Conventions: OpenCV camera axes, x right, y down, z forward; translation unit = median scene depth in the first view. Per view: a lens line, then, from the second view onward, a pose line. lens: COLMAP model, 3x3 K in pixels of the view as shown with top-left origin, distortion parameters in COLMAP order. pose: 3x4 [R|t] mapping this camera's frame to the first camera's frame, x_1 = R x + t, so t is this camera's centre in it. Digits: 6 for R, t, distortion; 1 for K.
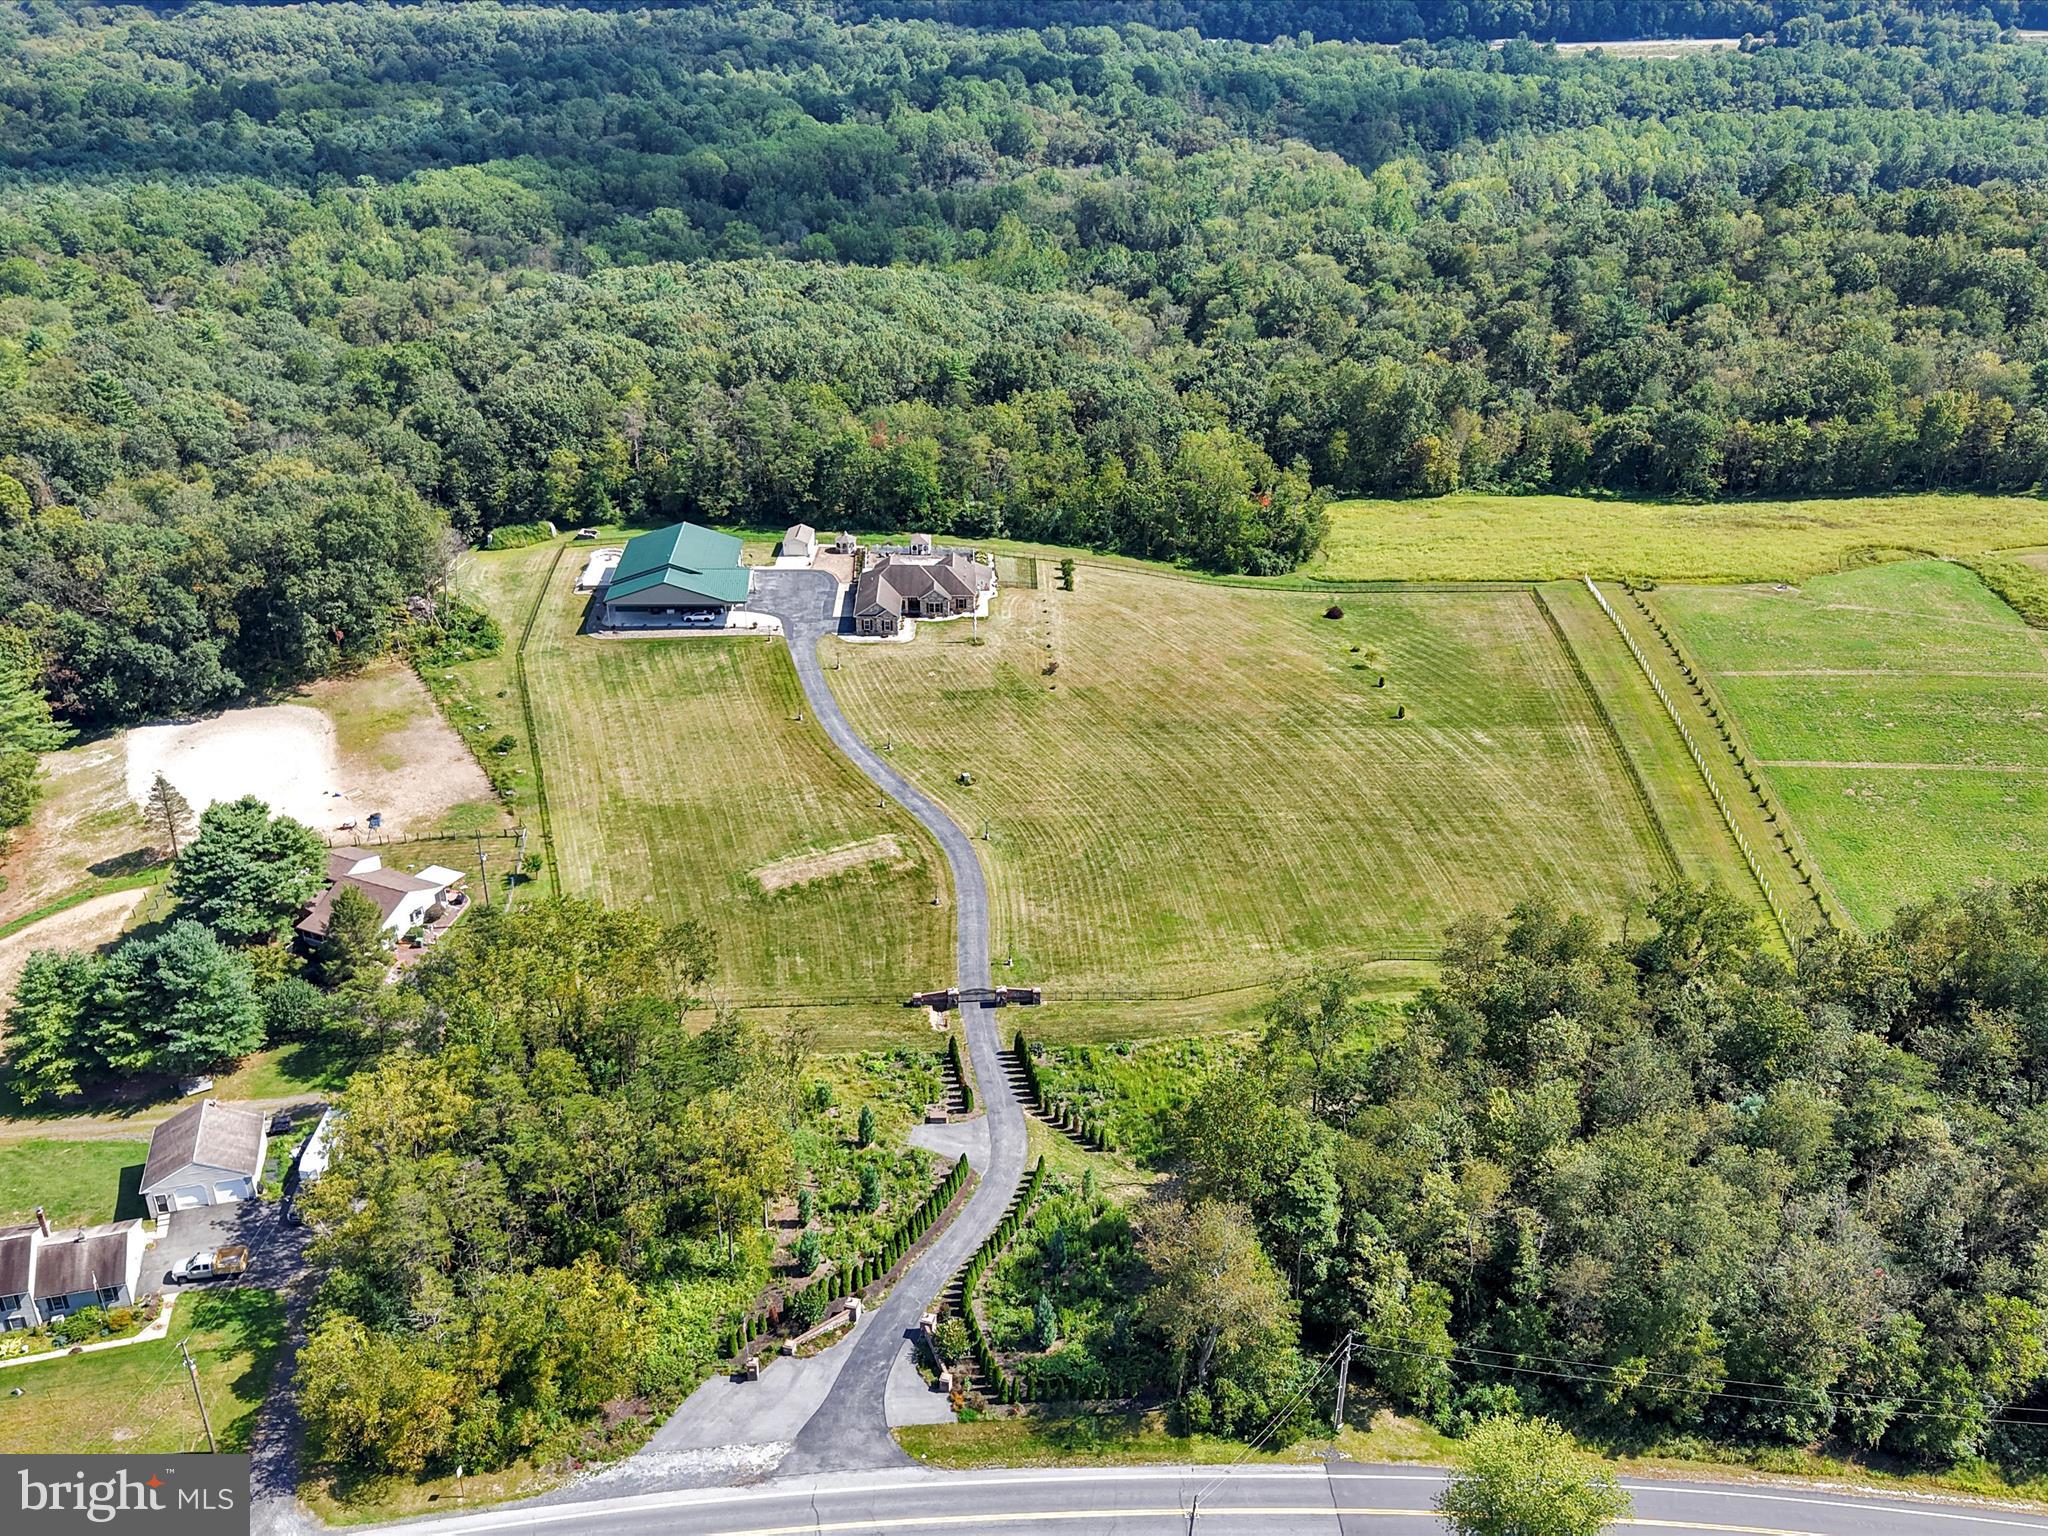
lens RADIAL K [[1850.8, 0, 1019.7], [0, 1850.8, 759.4], [0, 0, 1]] dist [0.036746, -0.033149]
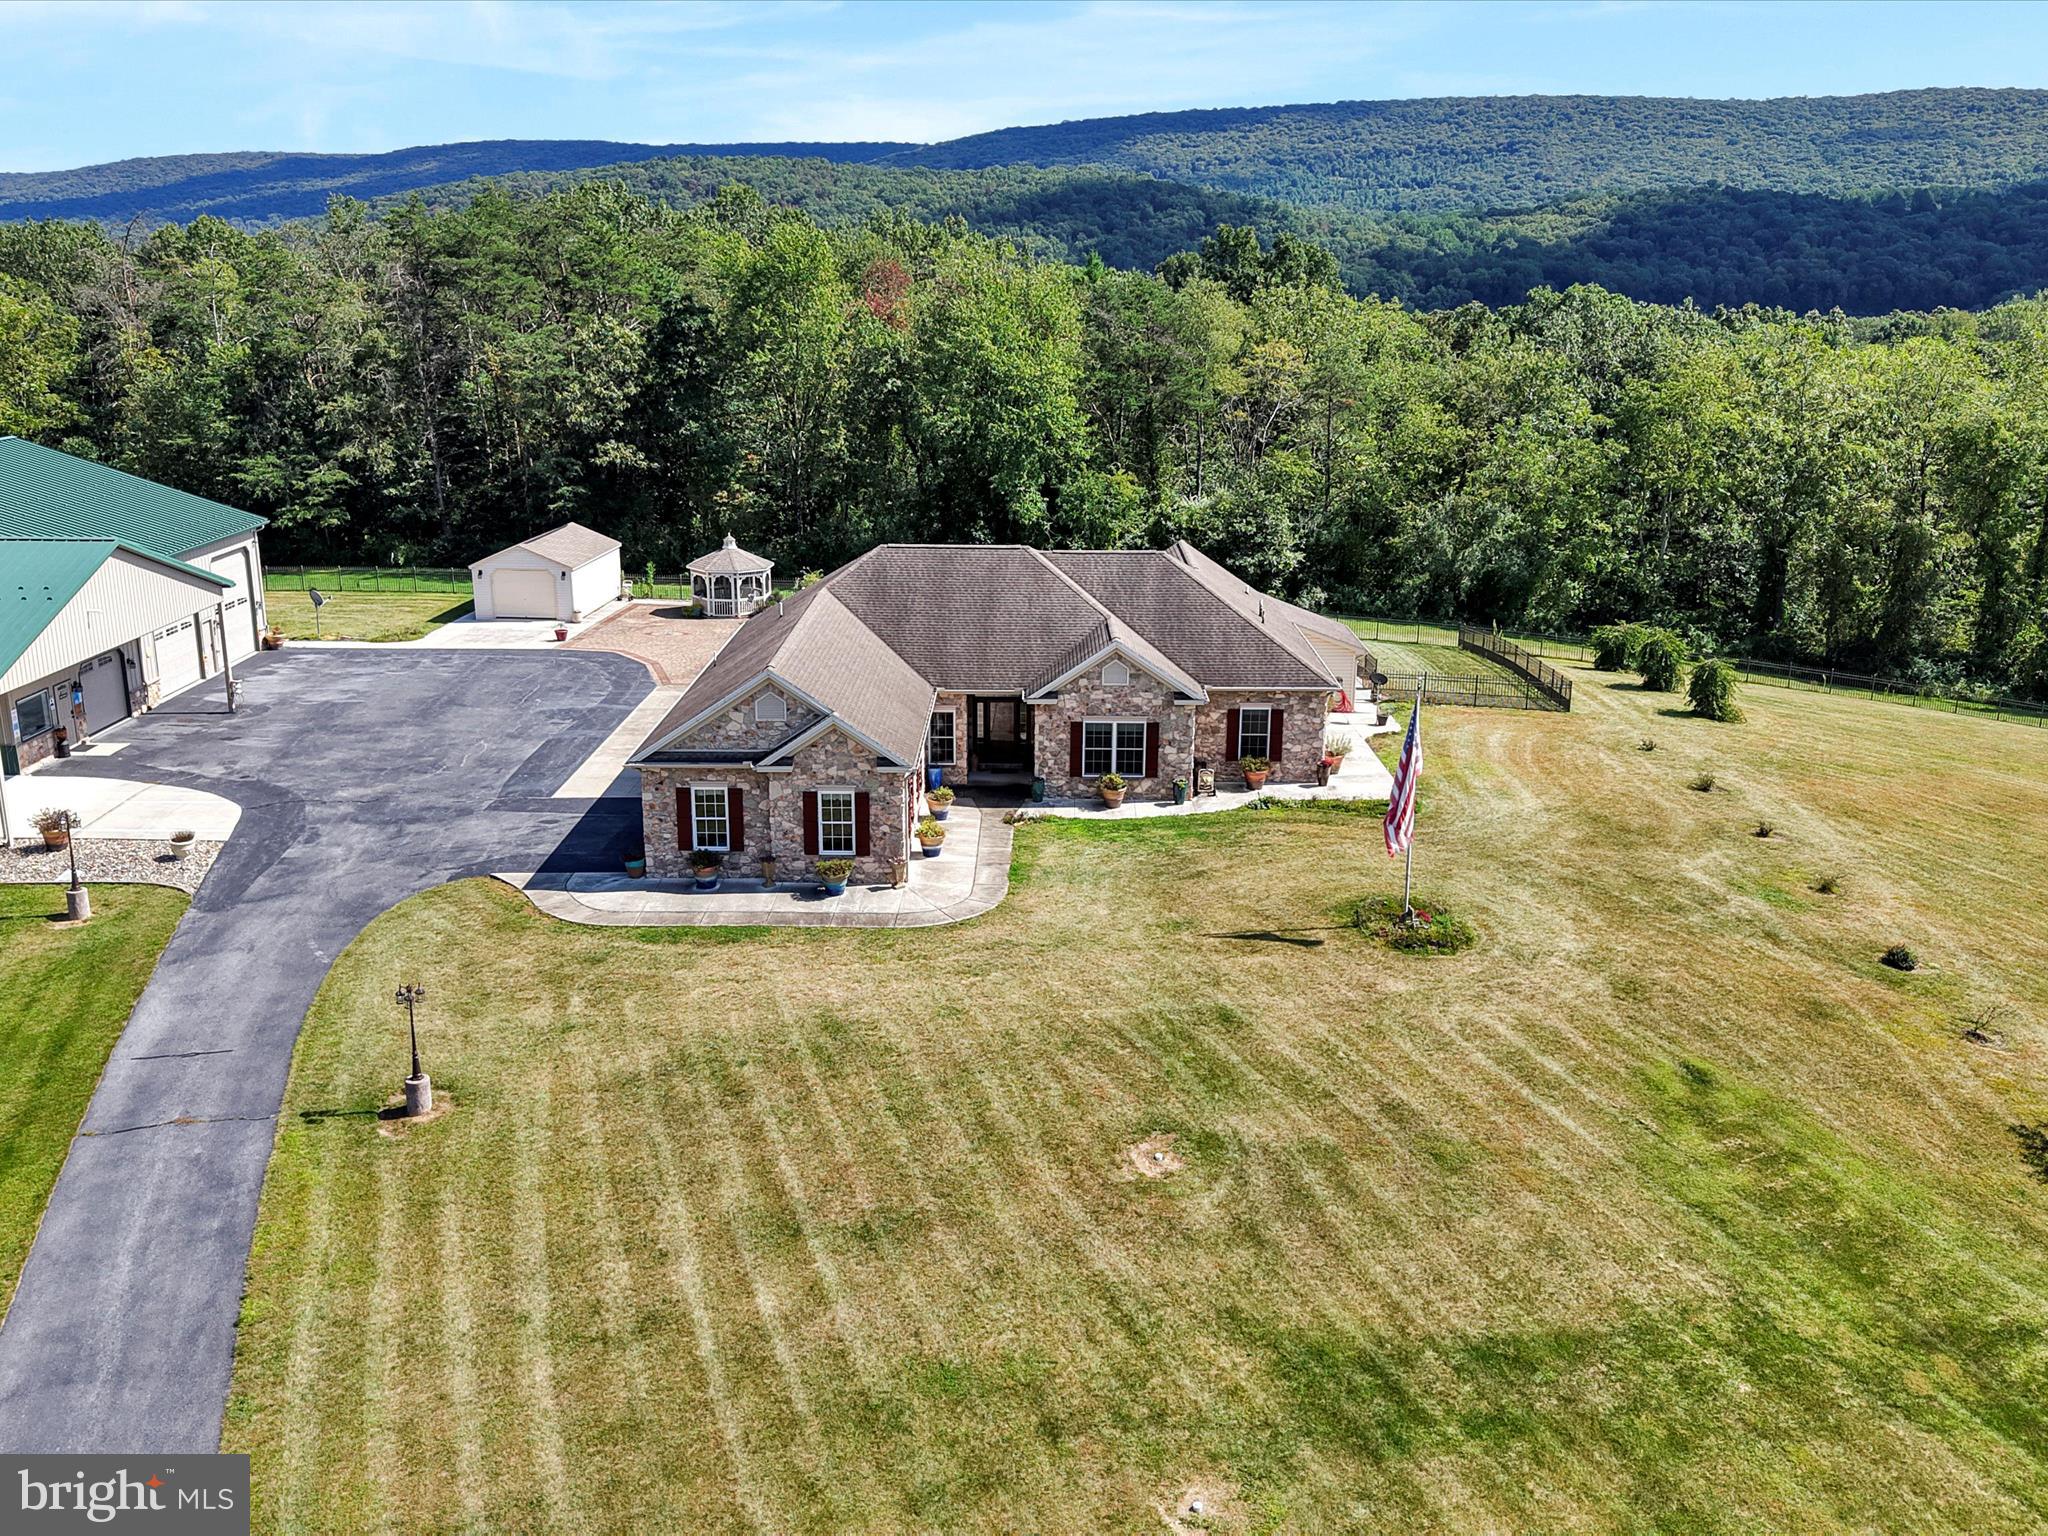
lens RADIAL K [[1850.8, 0, 1019.7], [0, 1850.8, 759.4], [0, 0, 1]] dist [0.036746, -0.033149]
pose [[0.999439, 0.005674, -0.032994, -0.043858], [-0.012196, 0.979524, -0.200958, -0.040249], [0.031178, 0.201247, 0.979044, 0.735027]]
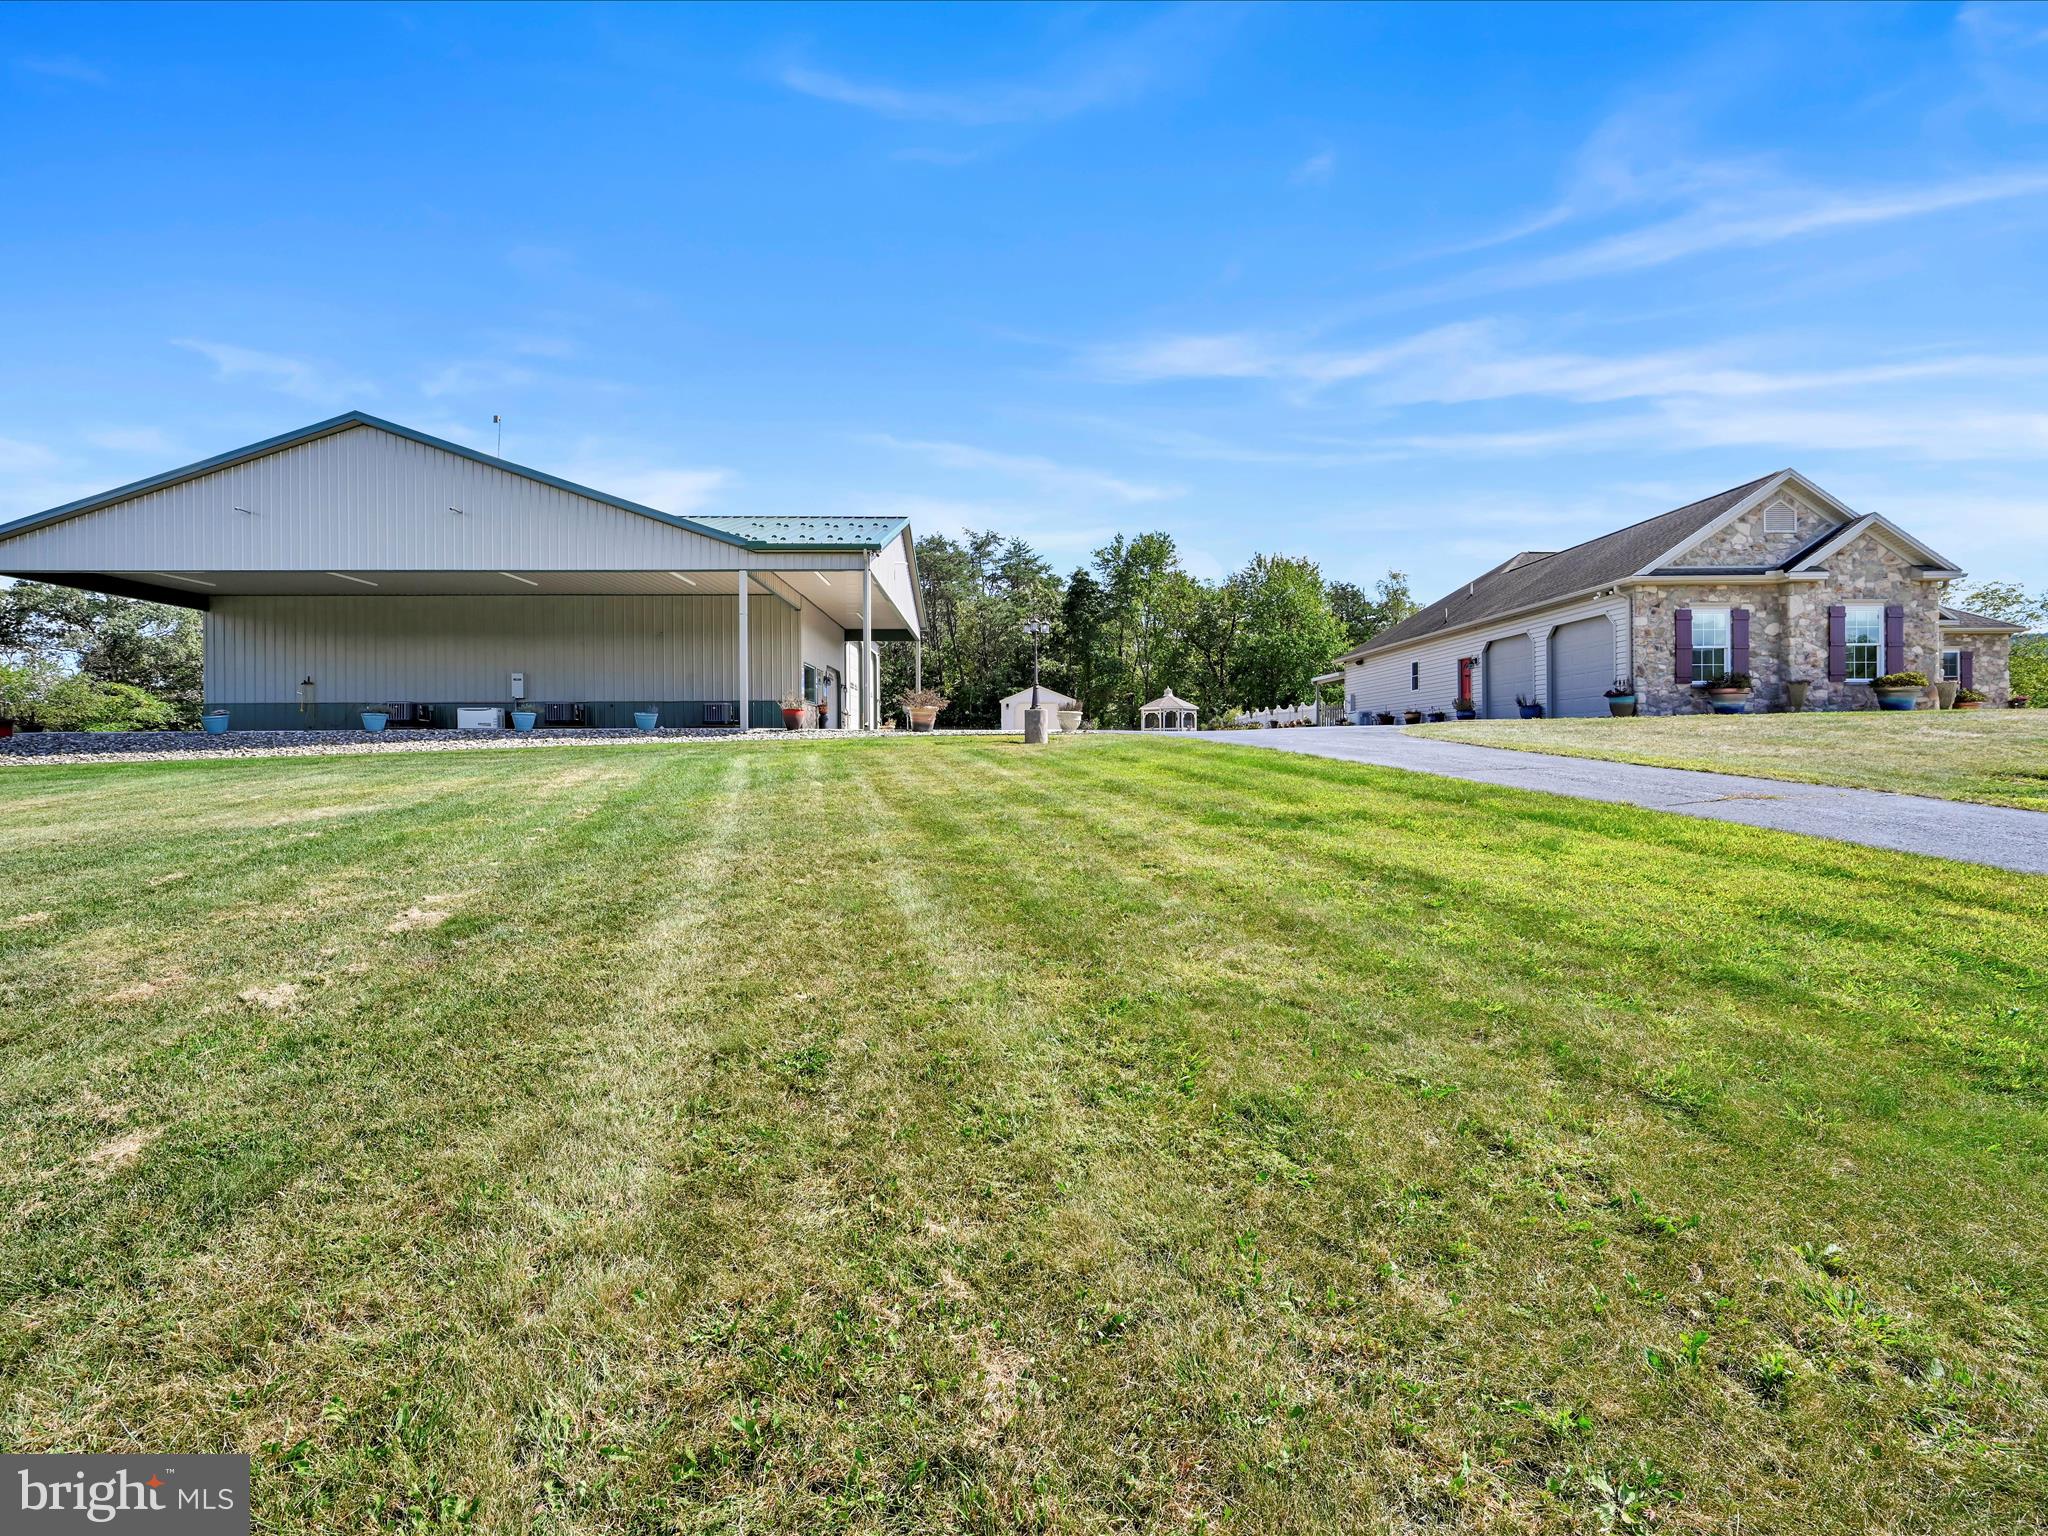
lens RADIAL K [[924.9, 0, 1025.0], [0, 924.9, 761.3], [0, 0, 1]] dist [0.003381, 0.000402]
pose [[0.999880, -0.015100, -0.003499, -0.117023], [0.012029, 0.898311, -0.439196, -0.030081], [0.009775, 0.439101, 0.898385, 0.818490]]
